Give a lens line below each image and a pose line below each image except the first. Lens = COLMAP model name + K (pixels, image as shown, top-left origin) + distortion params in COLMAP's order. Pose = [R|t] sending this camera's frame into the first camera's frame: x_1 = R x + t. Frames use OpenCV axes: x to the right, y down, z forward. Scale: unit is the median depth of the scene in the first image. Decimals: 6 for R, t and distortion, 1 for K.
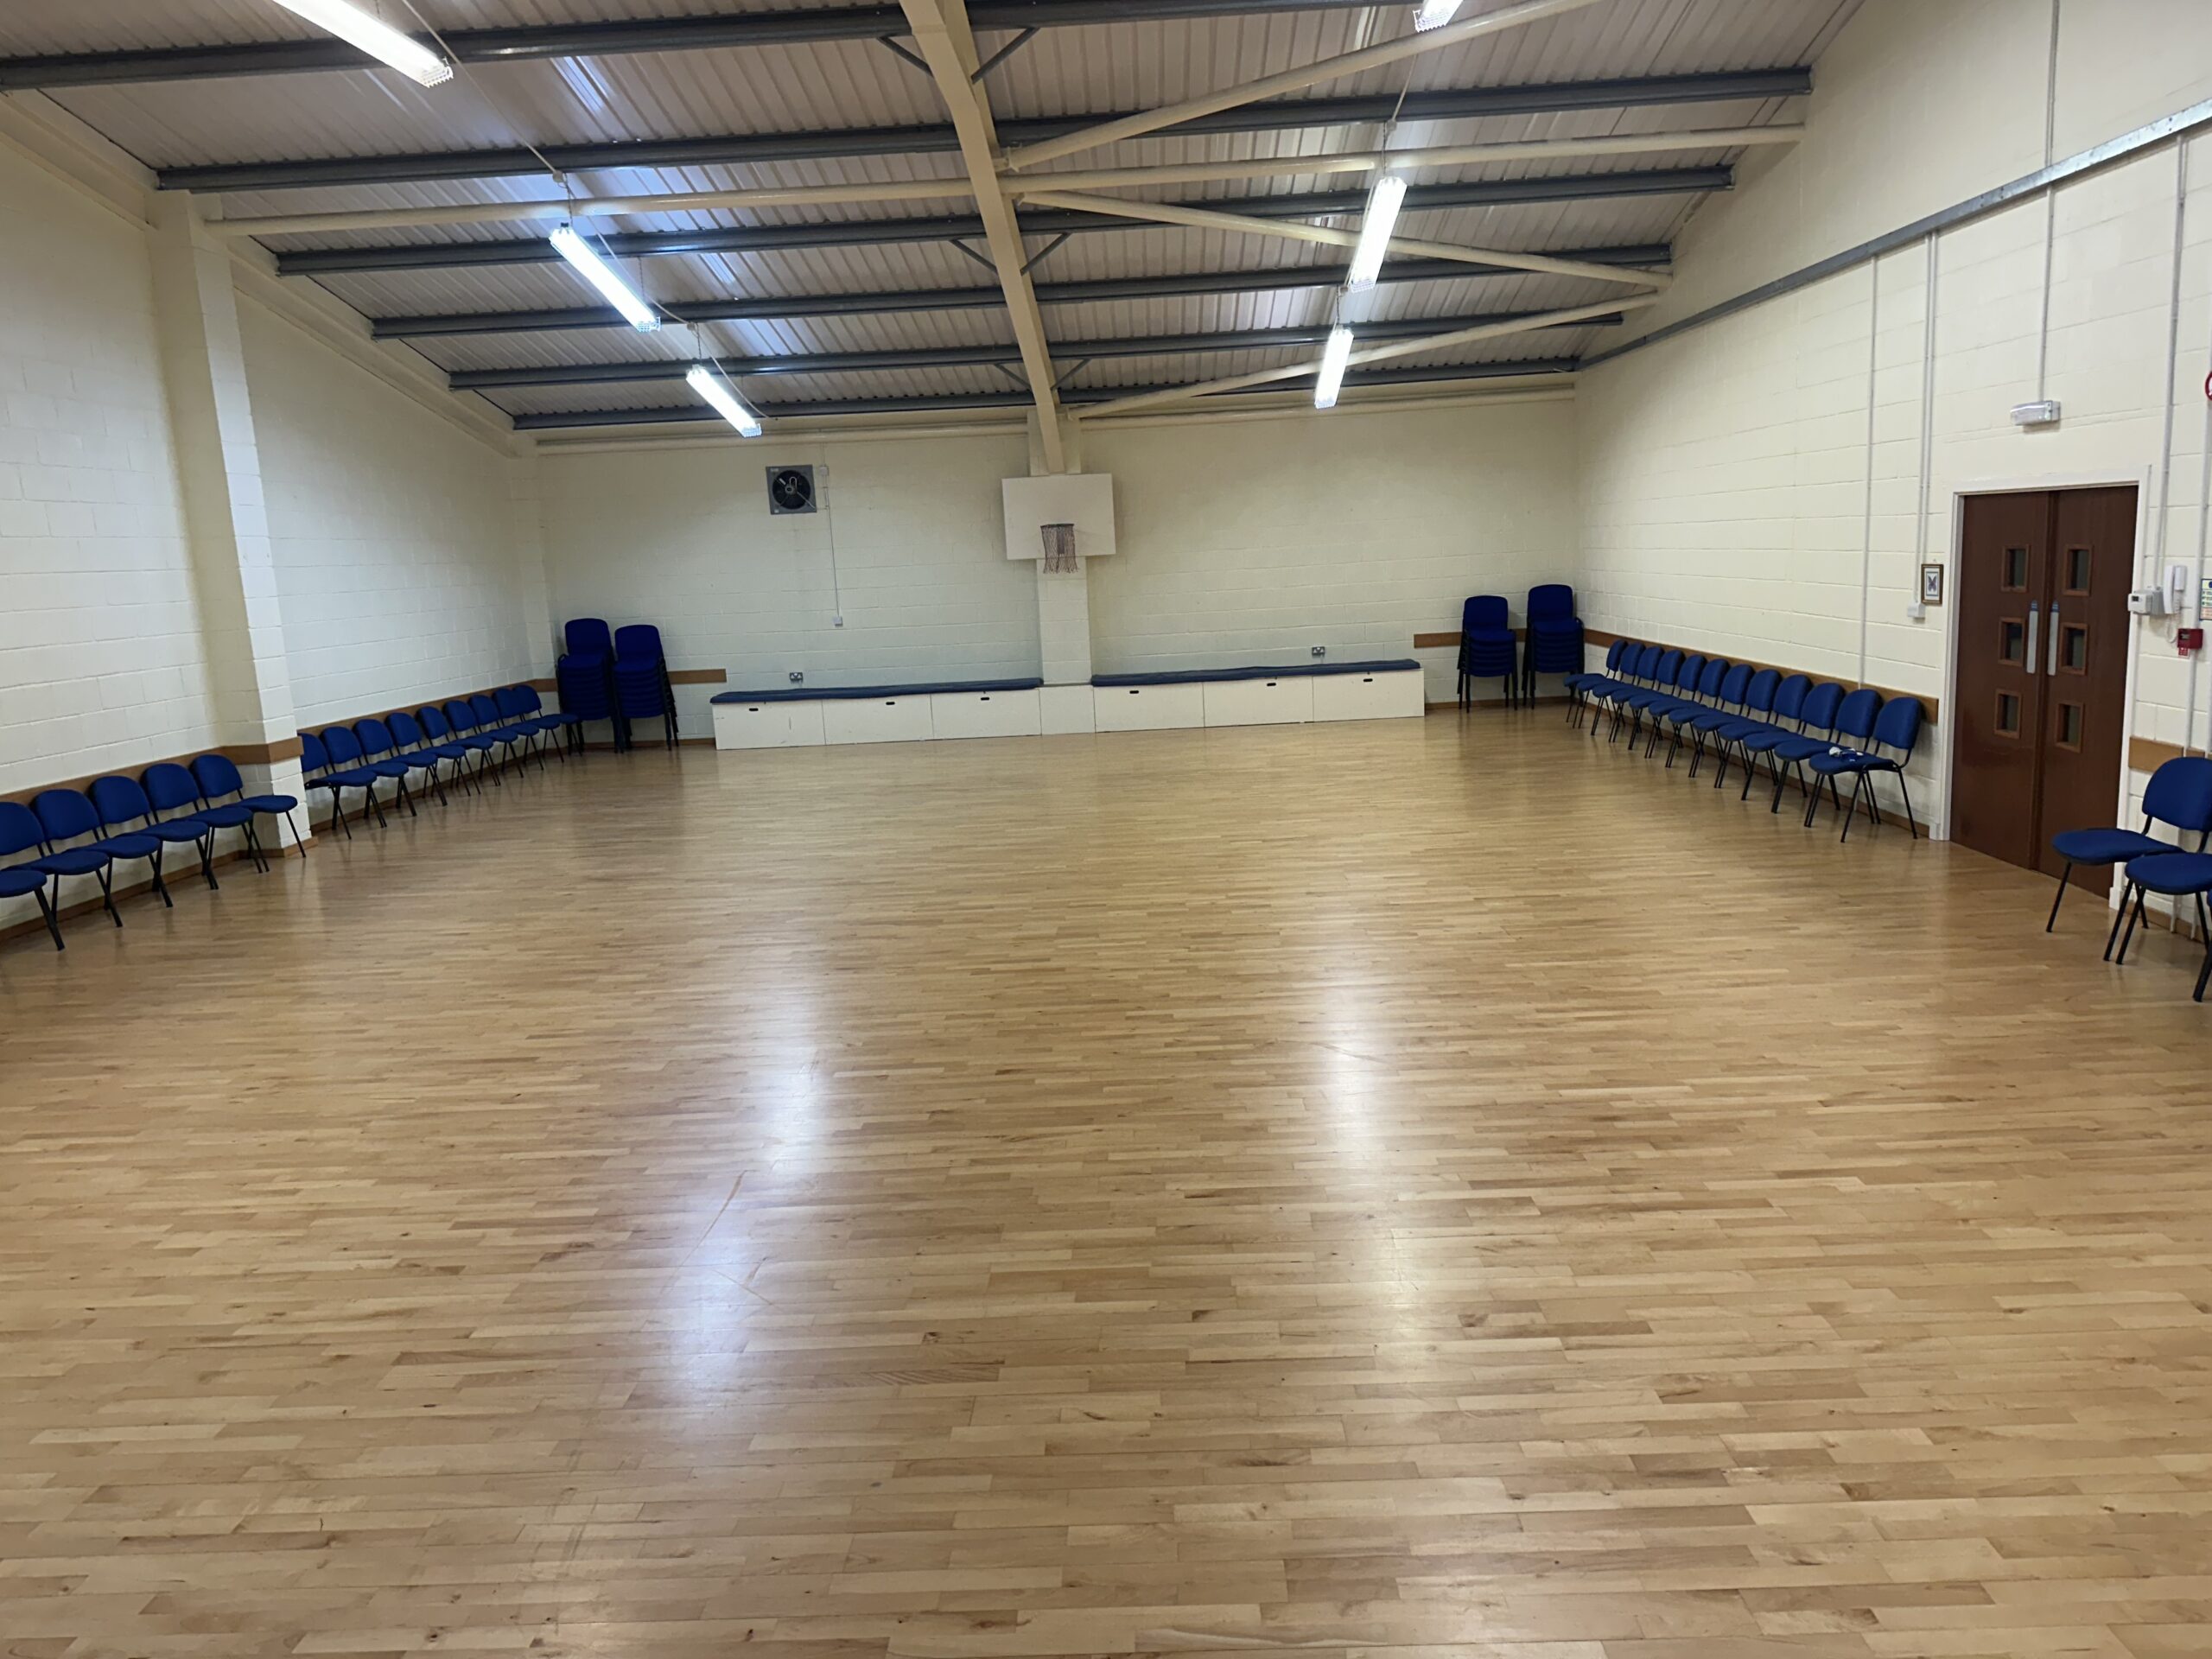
lens RADIAL K [[1589.7, 0, 1106.0], [0, 1589.7, 829.5], [0, 0, 1]] dist [0.086352, -0.175499]
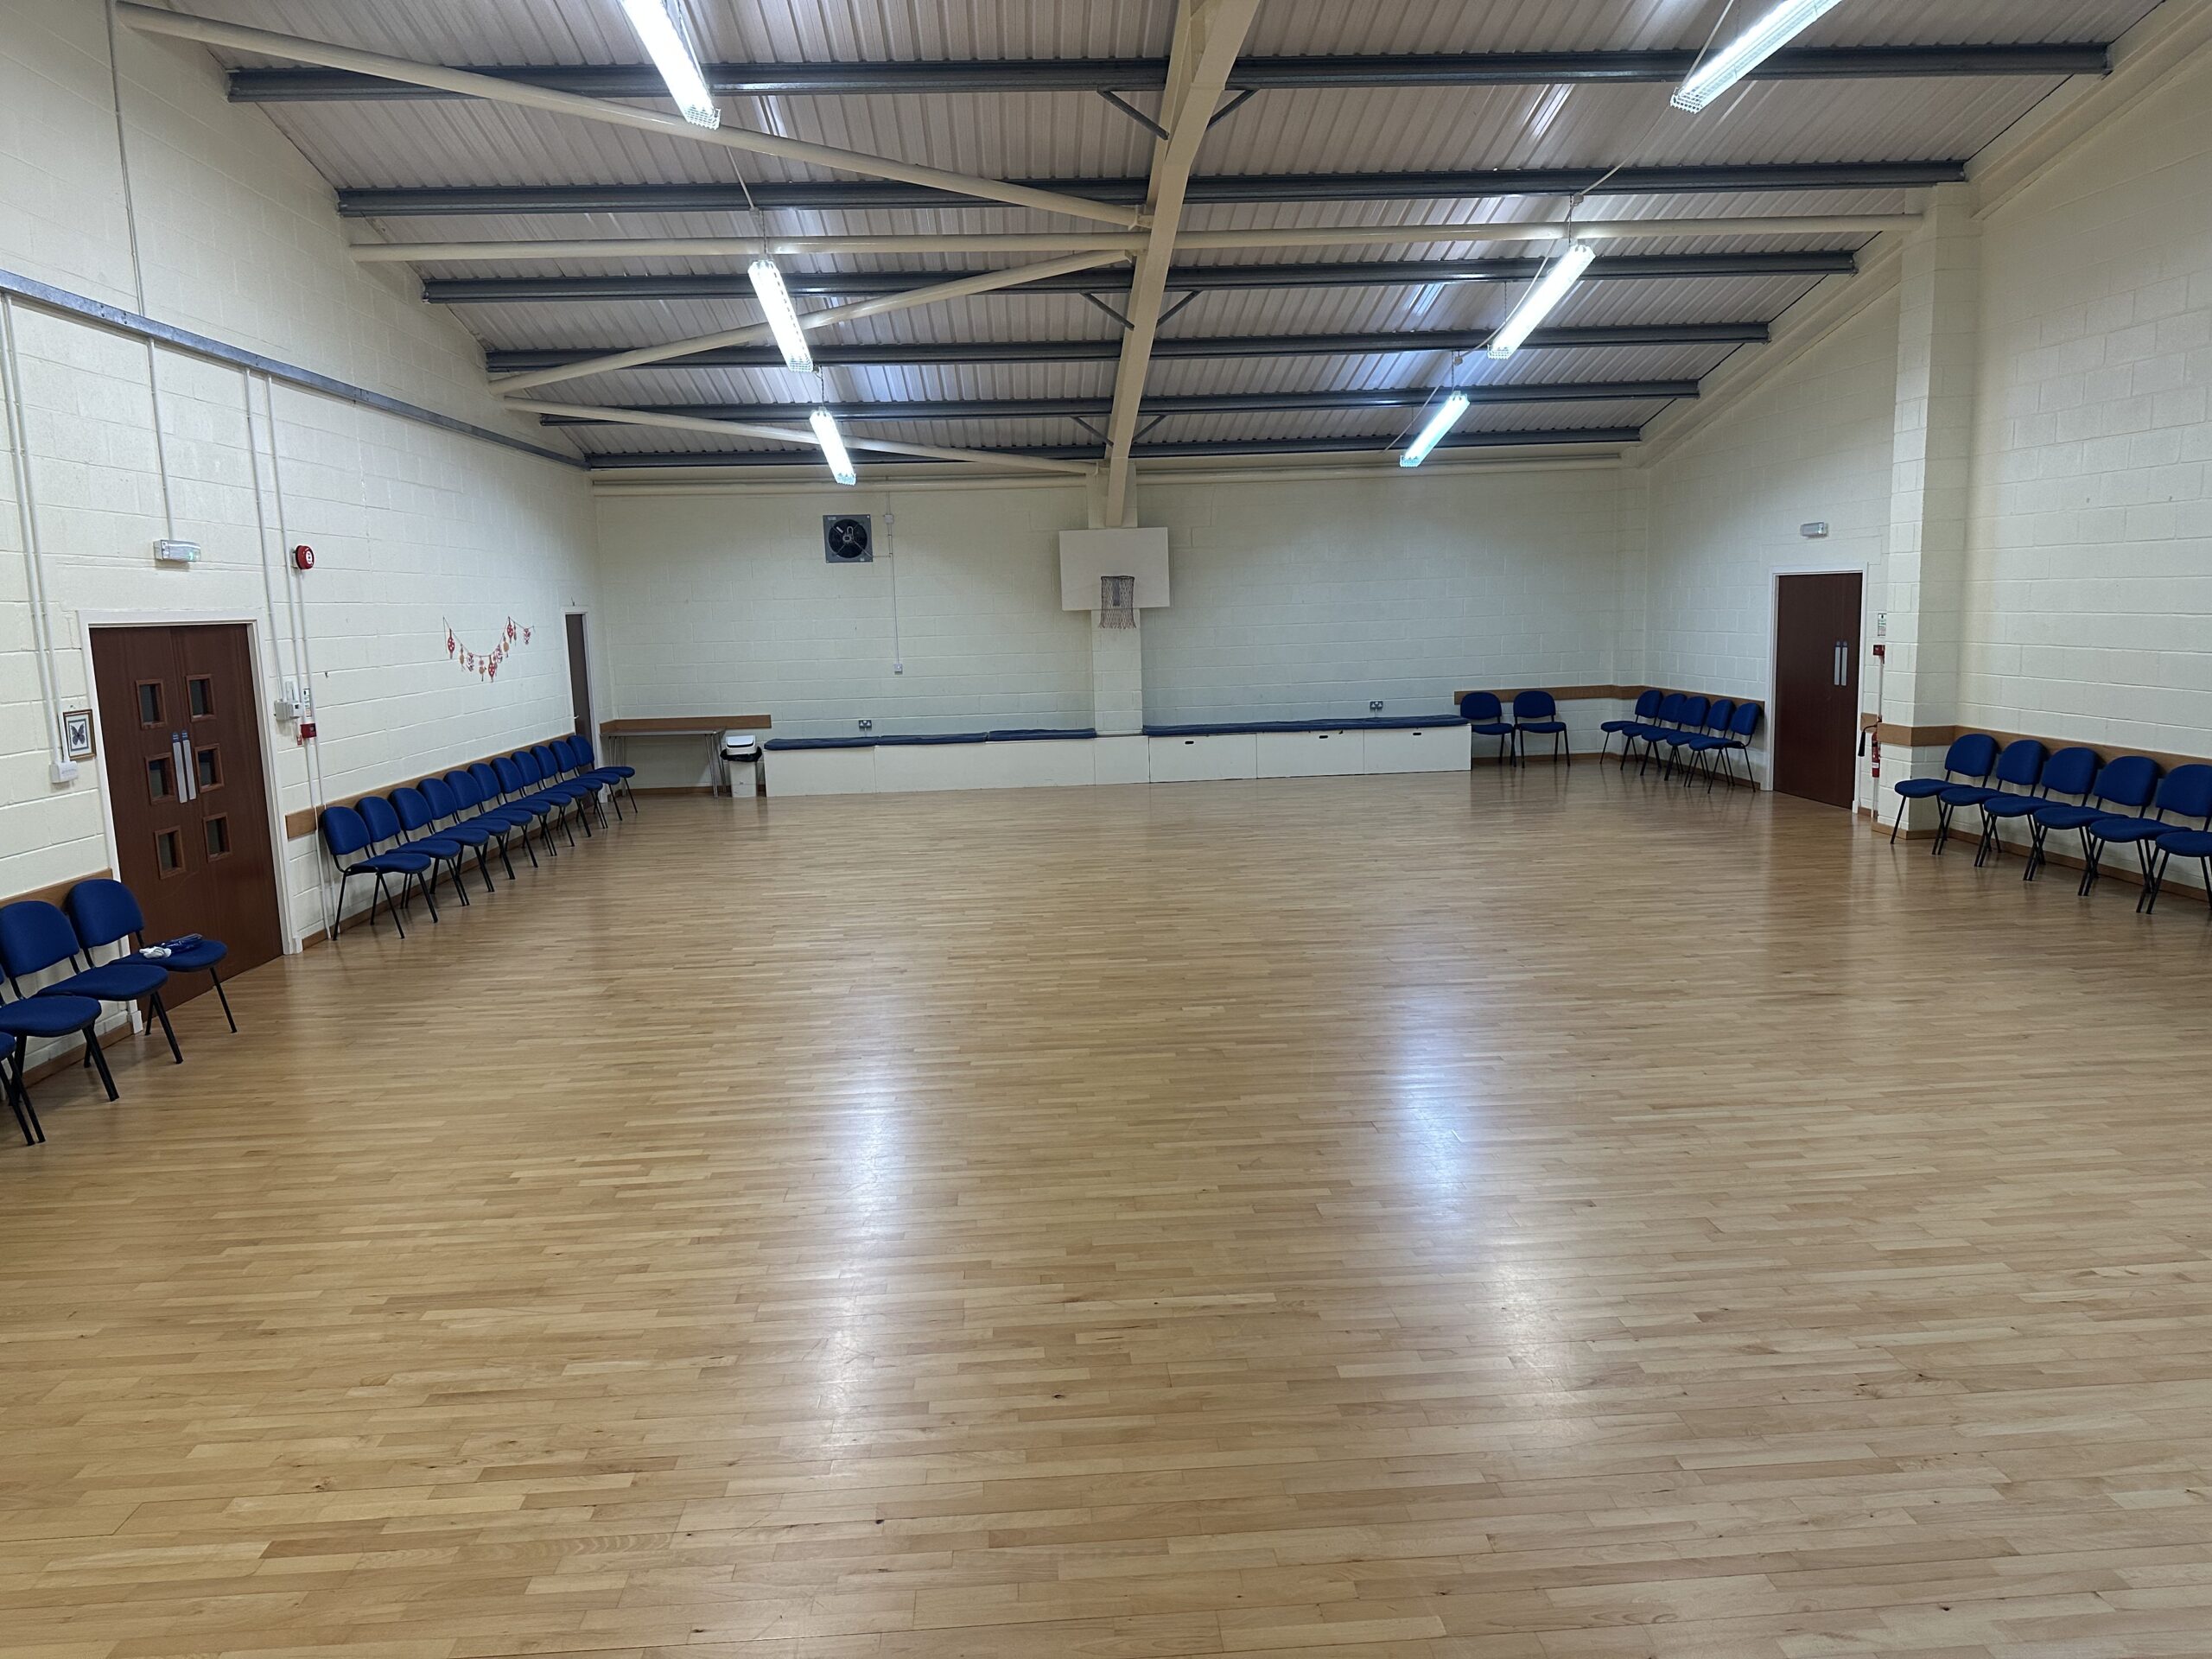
lens RADIAL K [[1589.7, 0, 1106.0], [0, 1589.7, 829.5], [0, 0, 1]] dist [0.086352, -0.175499]
pose [[0.995687, 0.005417, 0.092618, -0.149530], [-0.001976, 0.999306, -0.037201, 0.006671], [-0.092755, 0.036857, 0.995007, 0.004897]]
